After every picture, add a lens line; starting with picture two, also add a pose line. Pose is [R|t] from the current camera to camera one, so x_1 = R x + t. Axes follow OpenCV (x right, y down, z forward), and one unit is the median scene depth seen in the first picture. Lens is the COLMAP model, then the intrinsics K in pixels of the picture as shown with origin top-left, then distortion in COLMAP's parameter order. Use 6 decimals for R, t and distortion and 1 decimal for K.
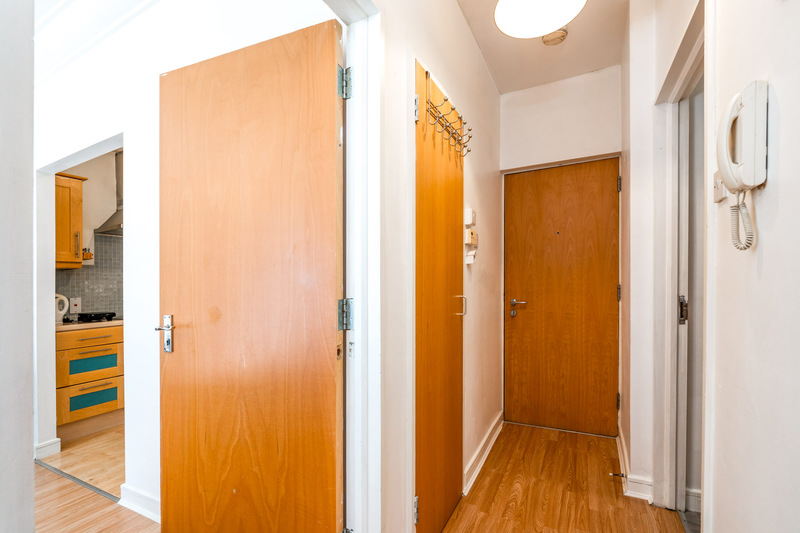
lens RADIAL K [[352.2, 0, 400.6], [0, 352.2, 287.1], [0, 0, 1]] dist [-0.001727, -0.000023]
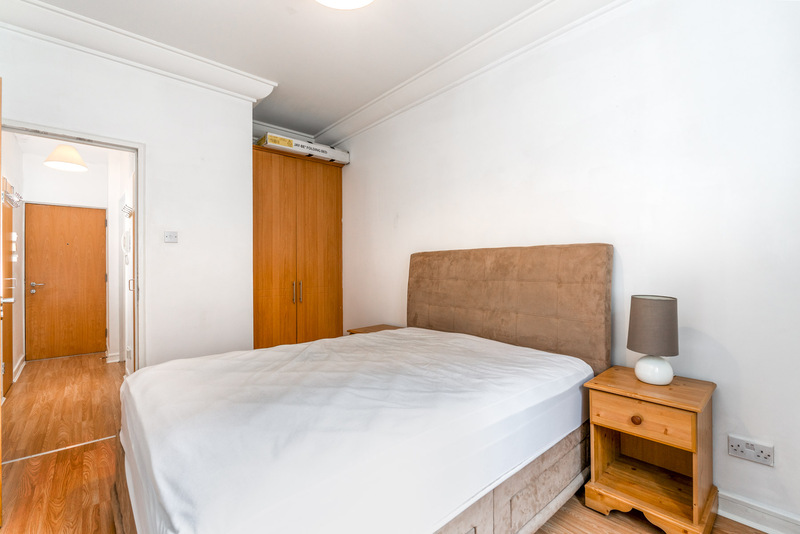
lens RADIAL K [[361.2, 0, 399.0], [0, 361.2, 277.7], [0, 0, 1]] dist [-0.001975, -0.000329]
pose [[0.359973, -0.002130, 0.932960, -0.694536], [0.003808, 0.999992, 0.000814, 0.021280], [-0.932955, 0.003260, 0.359978, -1.294593]]
